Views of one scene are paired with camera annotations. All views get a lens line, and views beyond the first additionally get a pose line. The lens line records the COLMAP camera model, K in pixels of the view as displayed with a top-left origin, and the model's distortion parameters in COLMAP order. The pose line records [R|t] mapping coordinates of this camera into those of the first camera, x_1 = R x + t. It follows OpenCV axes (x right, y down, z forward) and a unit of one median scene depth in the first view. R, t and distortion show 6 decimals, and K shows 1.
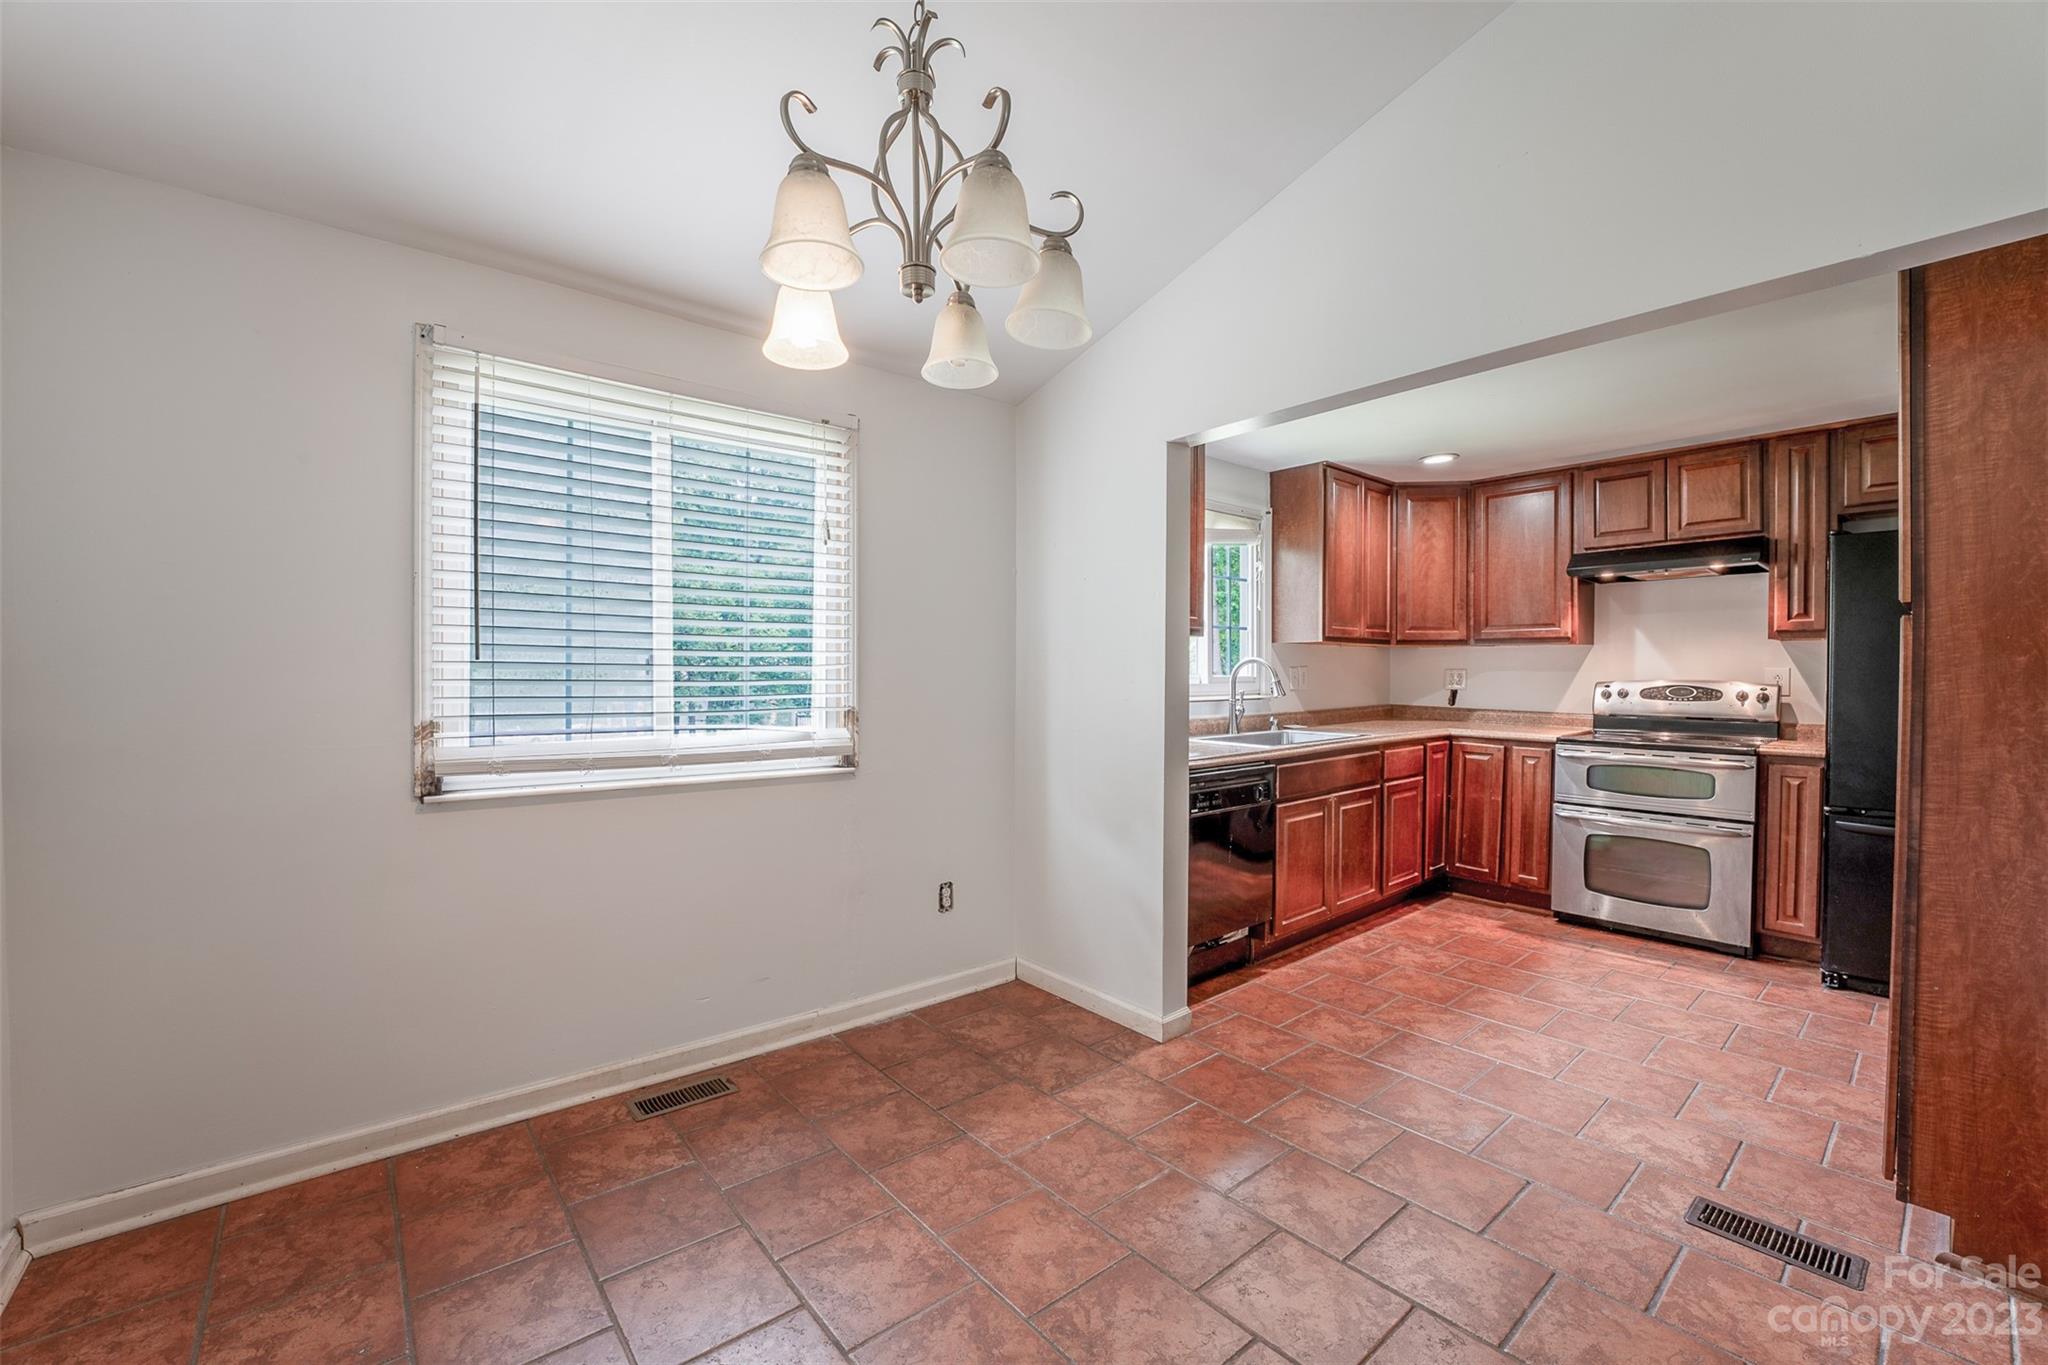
lens RADIAL K [[826.2, 0, 1024.0], [0, 826.2, 682.5], [0, 0, 1]] dist [-0.027870, -0.000079]
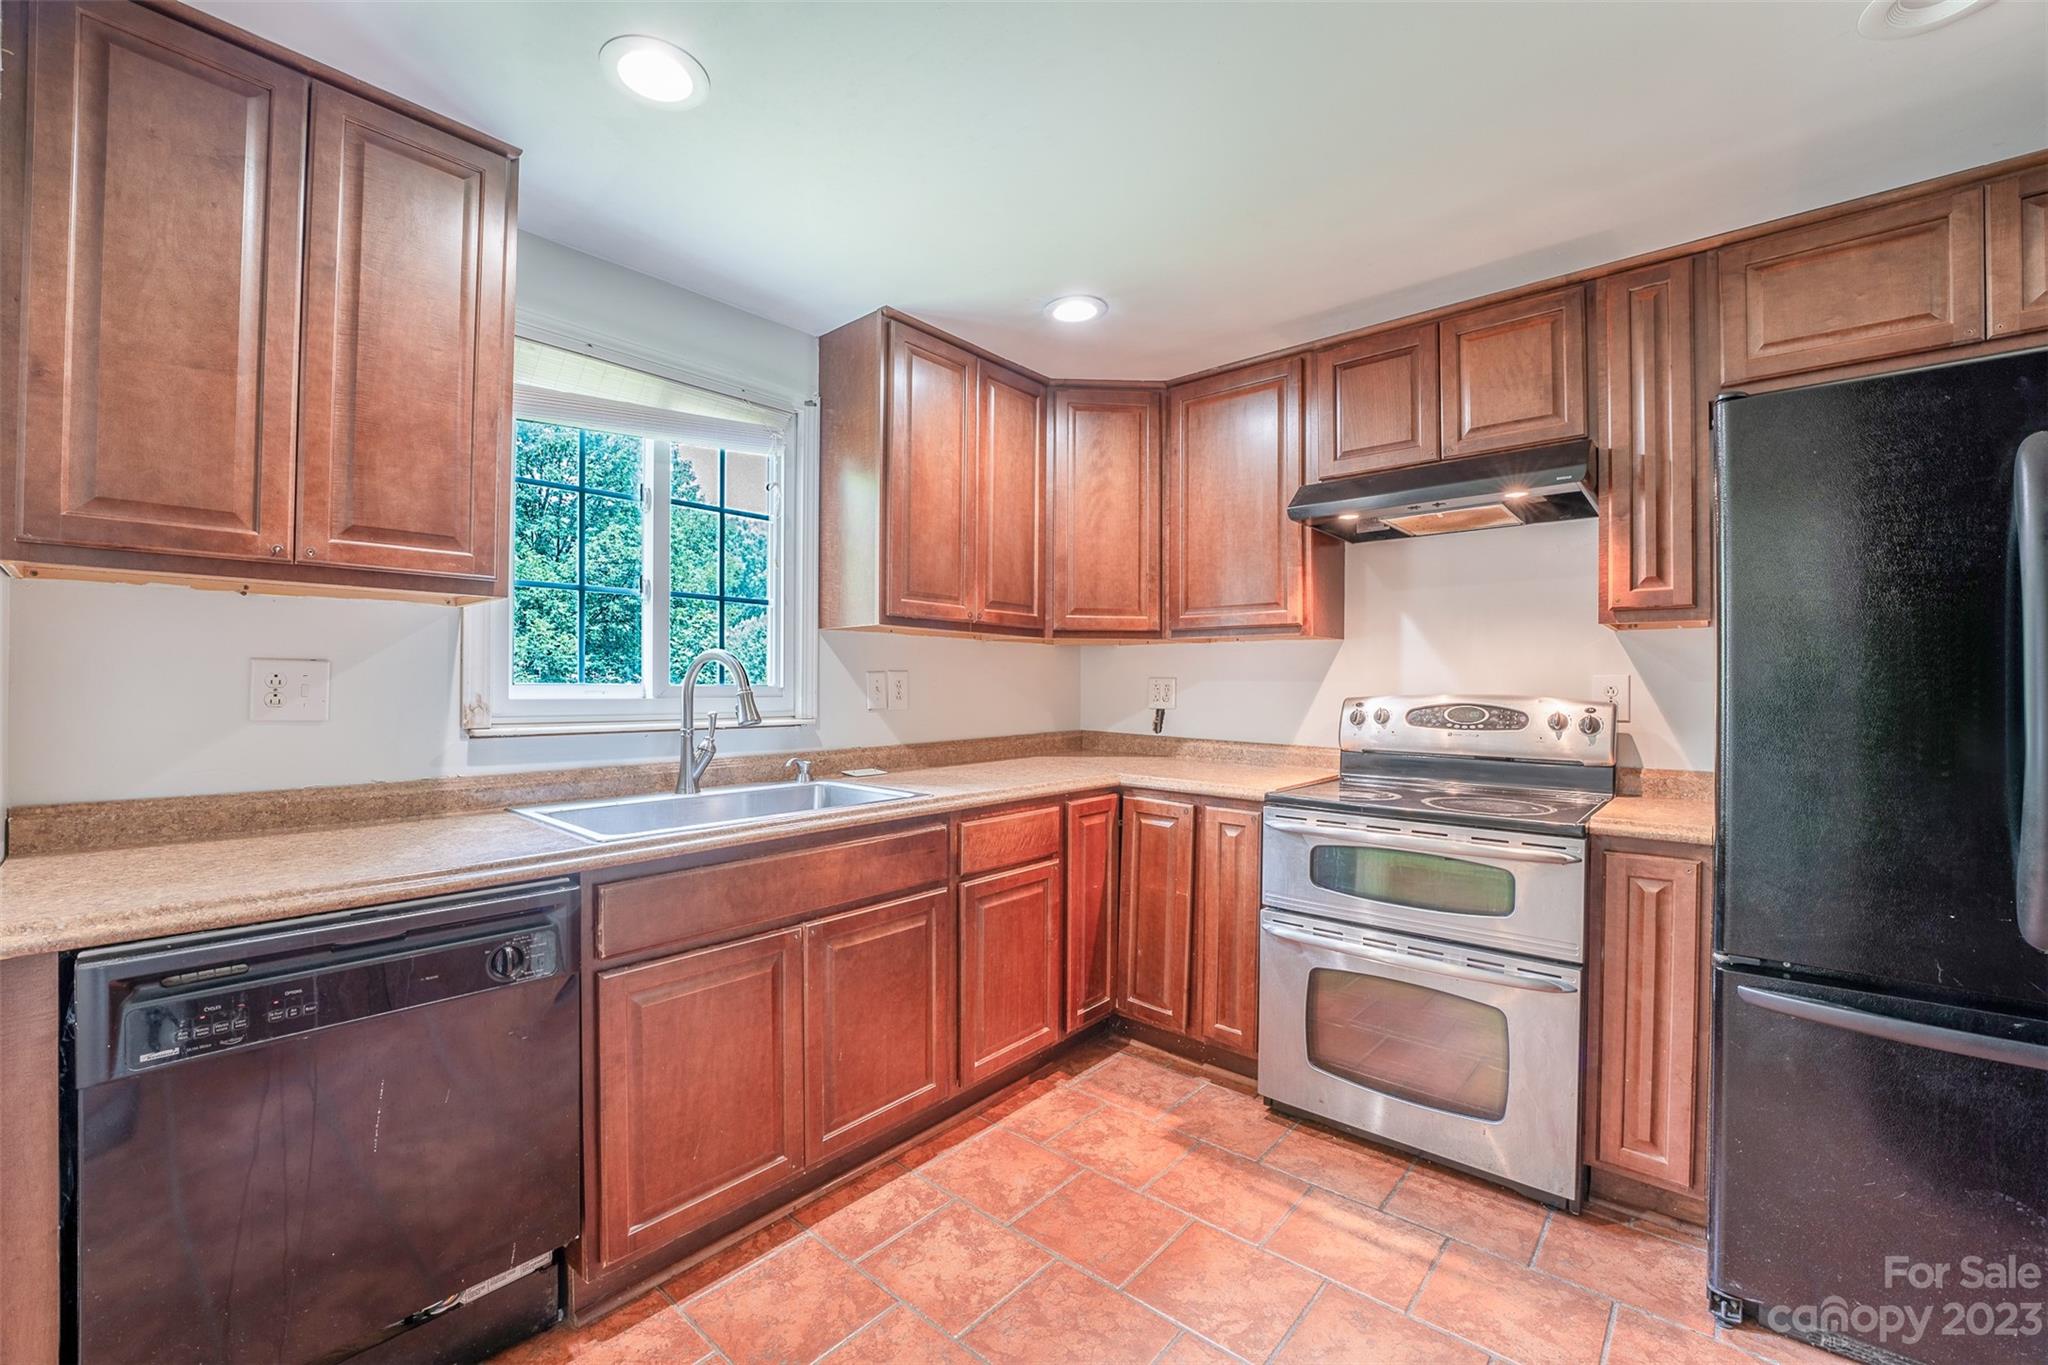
lens RADIAL K [[826.2, 0, 1024.0], [0, 826.2, 682.5], [0, 0, 1]] dist [-0.027870, -0.000079]
pose [[0.988006, 0.004952, 0.154334, 0.404067], [-0.002261, 0.999842, -0.017607, -0.000732], [-0.154397, 0.017047, 0.987862, 0.462362]]
